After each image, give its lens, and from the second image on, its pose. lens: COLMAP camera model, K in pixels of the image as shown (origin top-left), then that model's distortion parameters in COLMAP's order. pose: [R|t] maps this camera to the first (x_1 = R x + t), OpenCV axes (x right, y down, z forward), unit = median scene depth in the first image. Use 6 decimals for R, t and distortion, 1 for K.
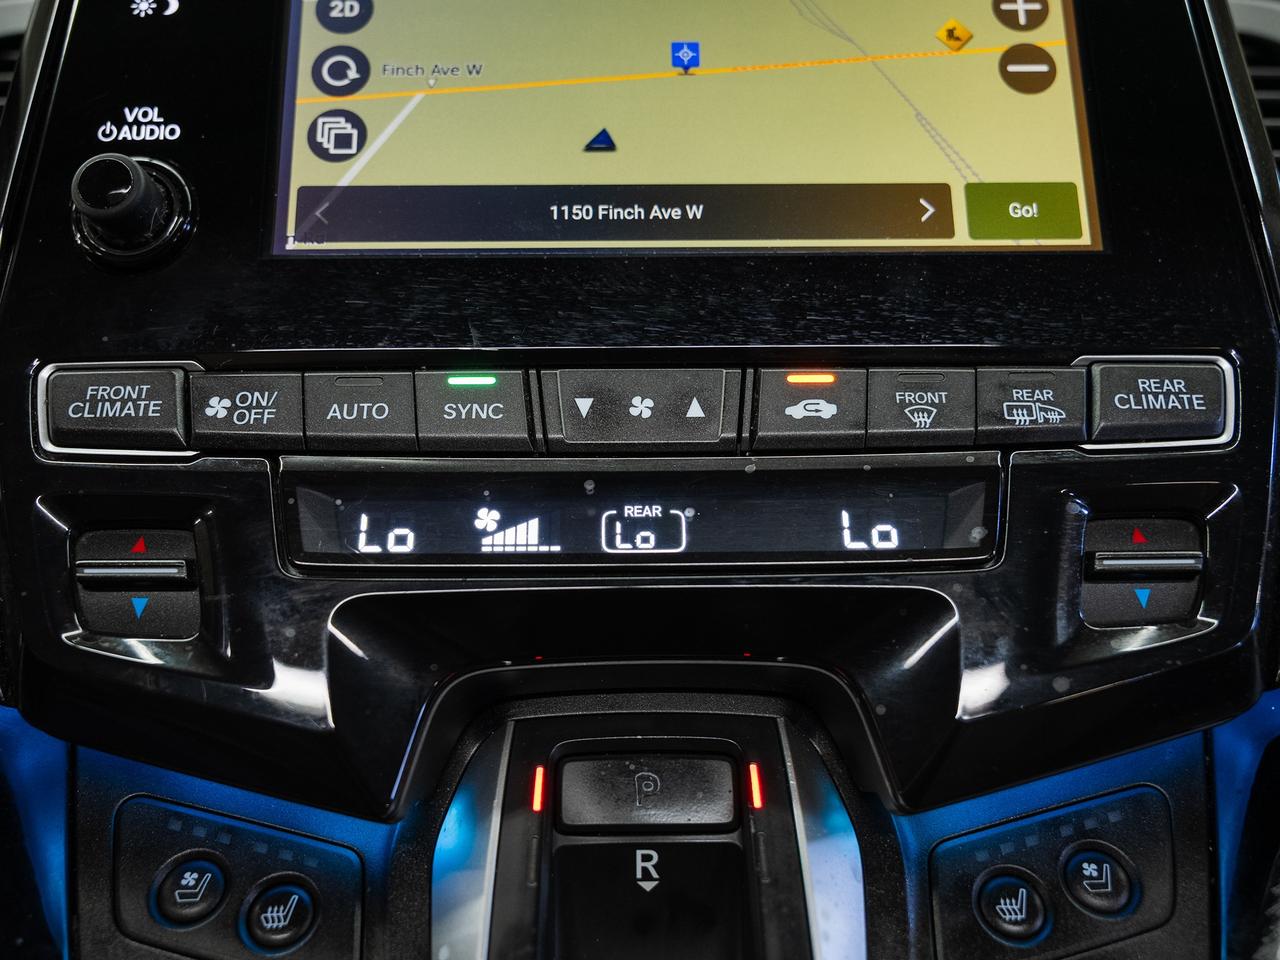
lens RADIAL K [[1063.8, 0, 640.0], [0, 1063.8, 480.0], [0, 0, 1]] dist [0.054463, -0.061394]
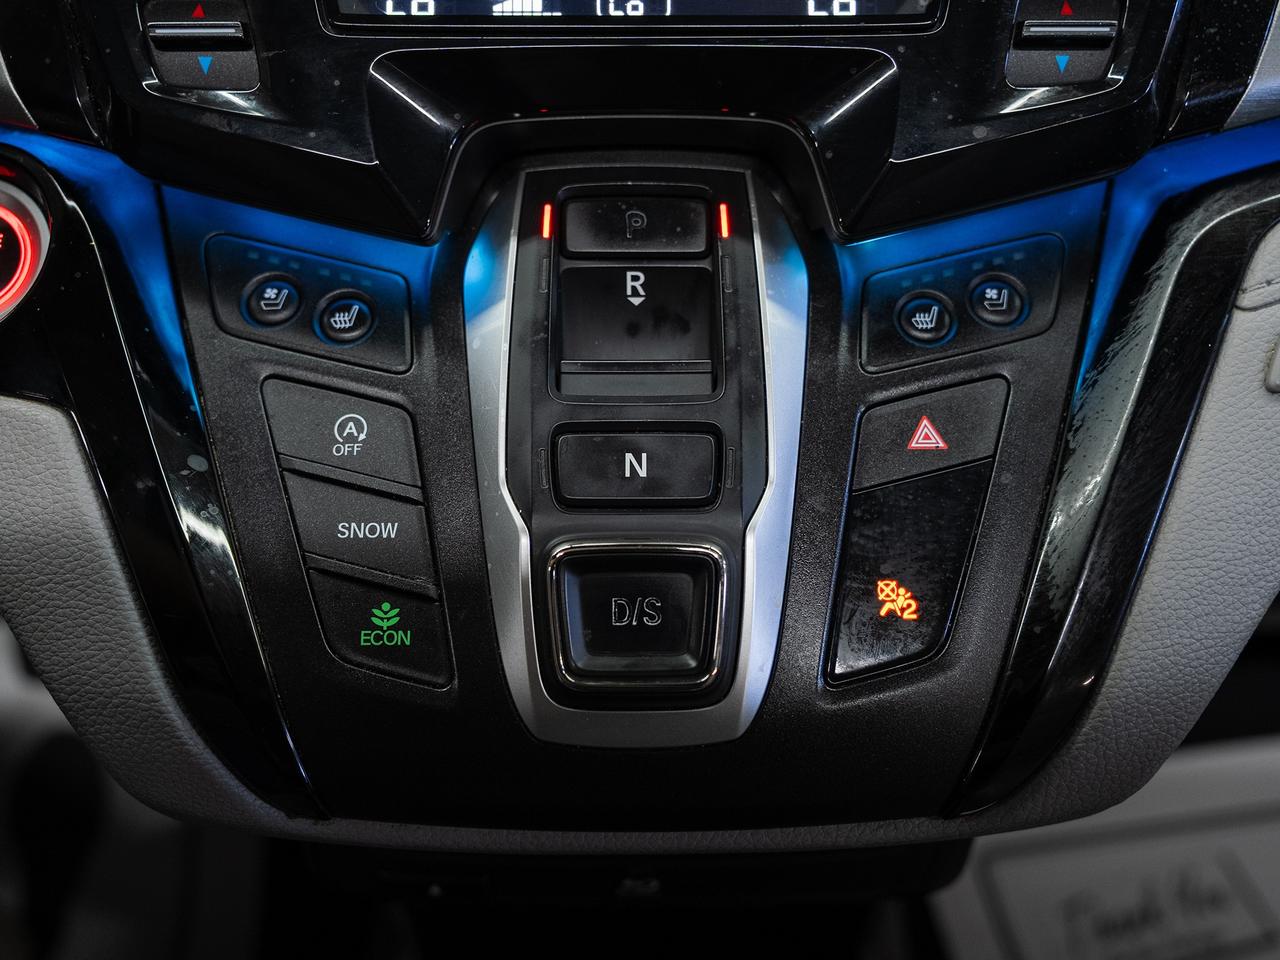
lens RADIAL K [[1157.6, 0, 640.0], [0, 1157.6, 480.0], [0, 0, 1]] dist [0.003166, 0.008491]
pose [[0.999957, 0.007522, -0.005452, 0.020738], [-0.005484, 0.951650, 0.307137, 0.159062], [0.007499, -0.307094, 0.951650, -0.346986]]
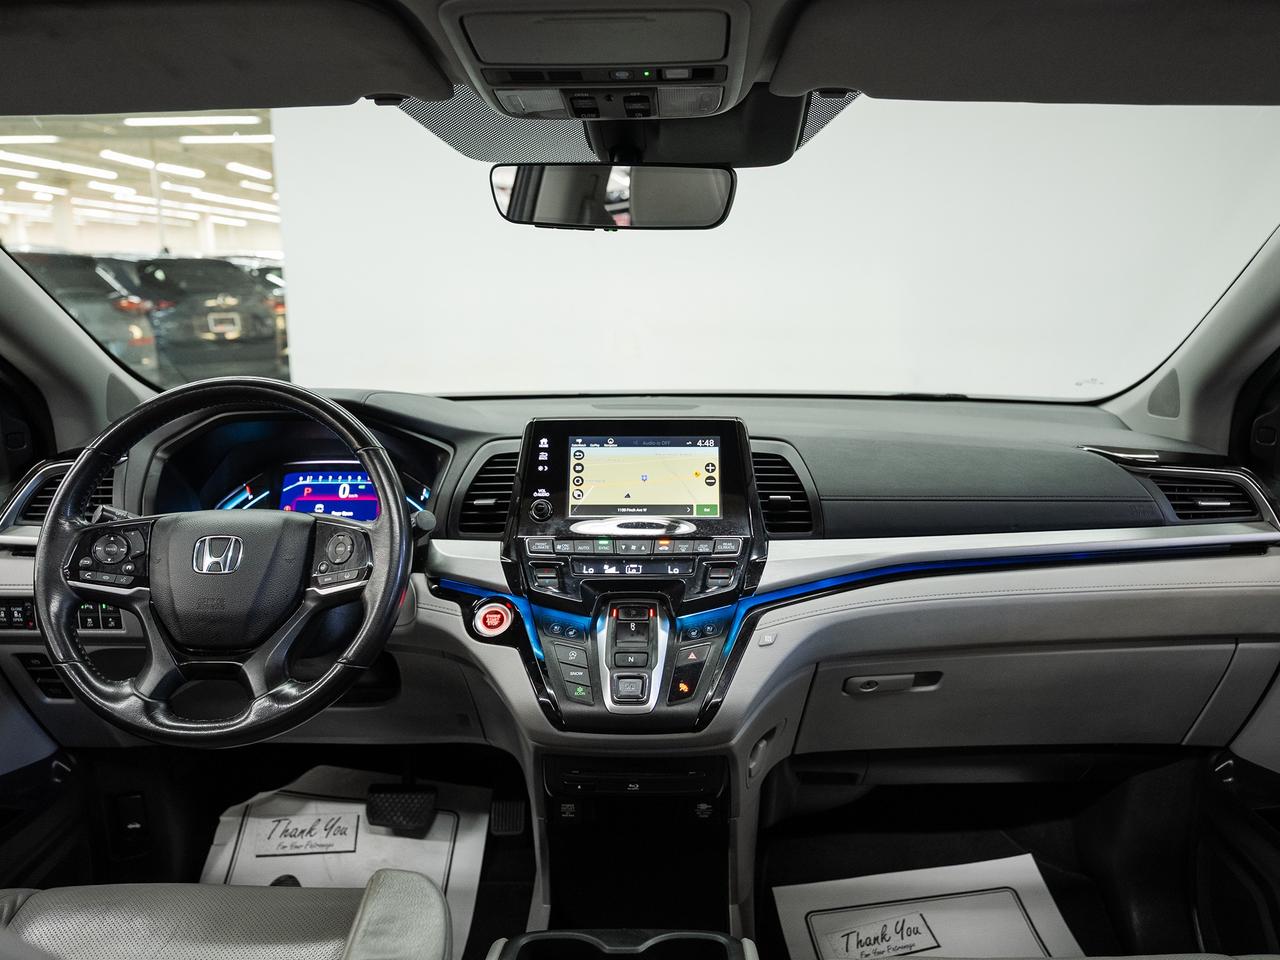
lens RADIAL K [[1042.7, 0, 640.0], [0, 1042.7, 480.0], [0, 0, 1]] dist [-0.004822, -0.001574]
pose [[0.997709, 0.002633, -0.067599, 0.422914], [-0.007569, 0.997313, -0.072869, -0.023731], [0.067226, 0.073214, 0.995048, -4.683349]]
